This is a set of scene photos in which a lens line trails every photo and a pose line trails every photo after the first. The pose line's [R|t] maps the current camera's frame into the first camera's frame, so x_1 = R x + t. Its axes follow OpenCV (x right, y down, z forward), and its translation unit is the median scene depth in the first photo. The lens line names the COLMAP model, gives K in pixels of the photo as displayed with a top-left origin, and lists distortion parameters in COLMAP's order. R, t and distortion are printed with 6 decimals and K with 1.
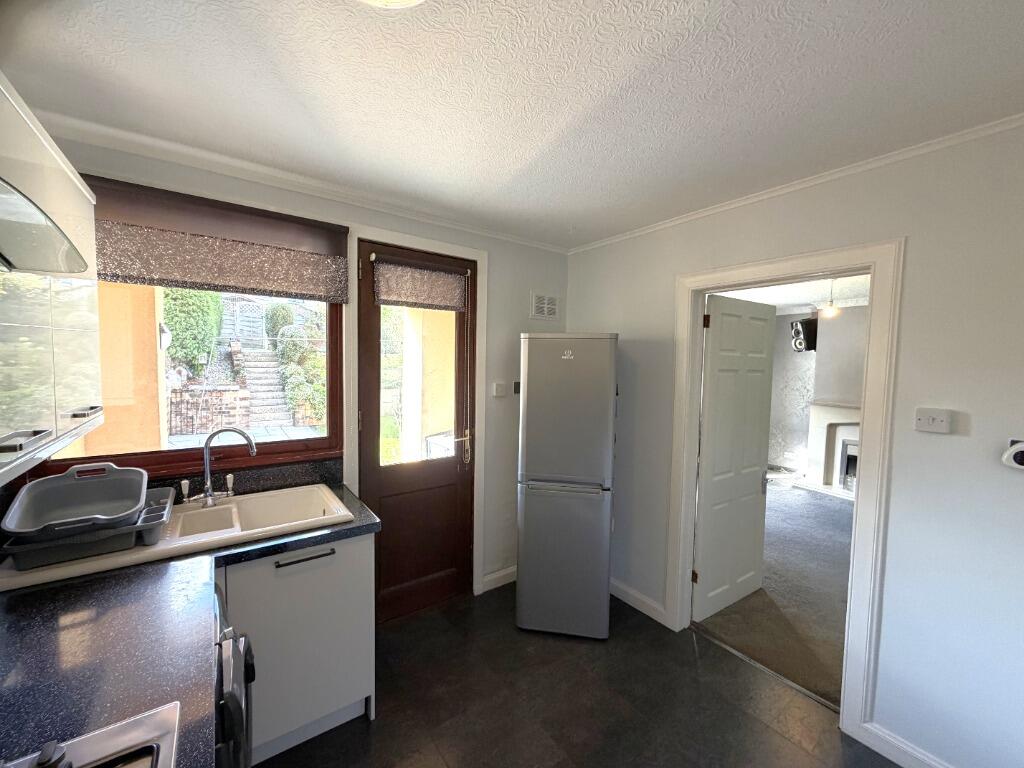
lens RADIAL K [[409.4, 0, 508.7], [0, 409.4, 385.8], [0, 0, 1]] dist [0.000289, 0.000091]
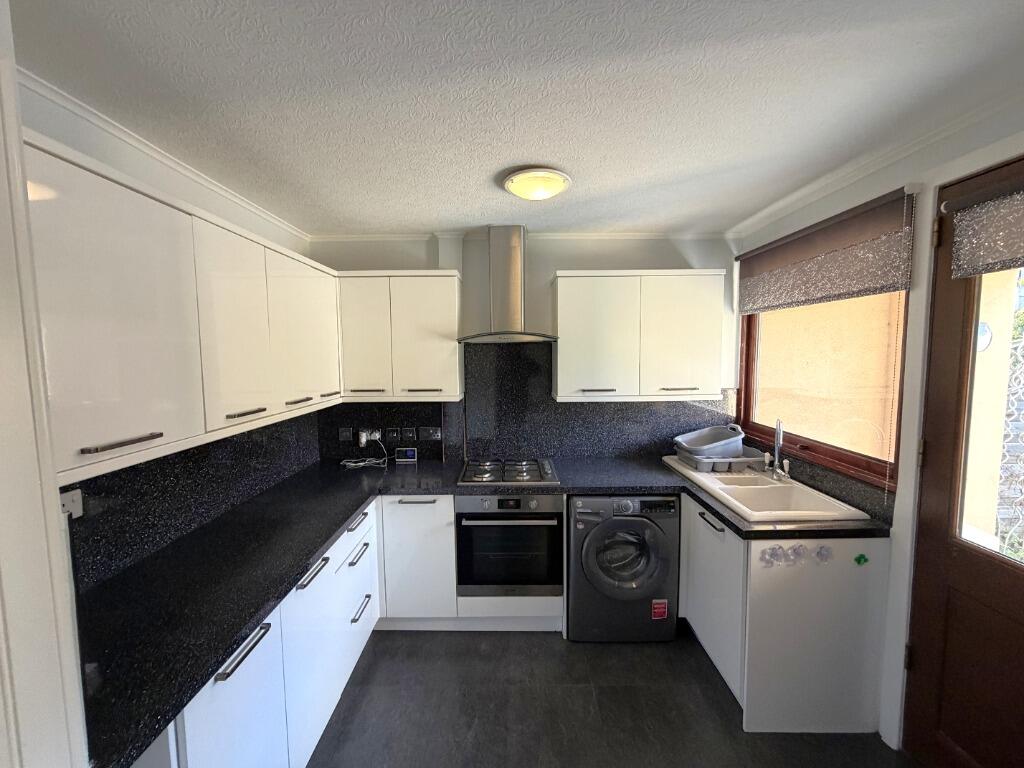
lens RADIAL K [[409.4, 0, 508.7], [0, 409.4, 385.8], [0, 0, 1]] dist [0.000289, 0.000091]
pose [[-0.595433, 0.053103, -0.801648, 0.742367], [-0.049018, 0.993553, 0.102223, -0.078055], [0.801908, 0.100163, -0.588991, 1.023056]]
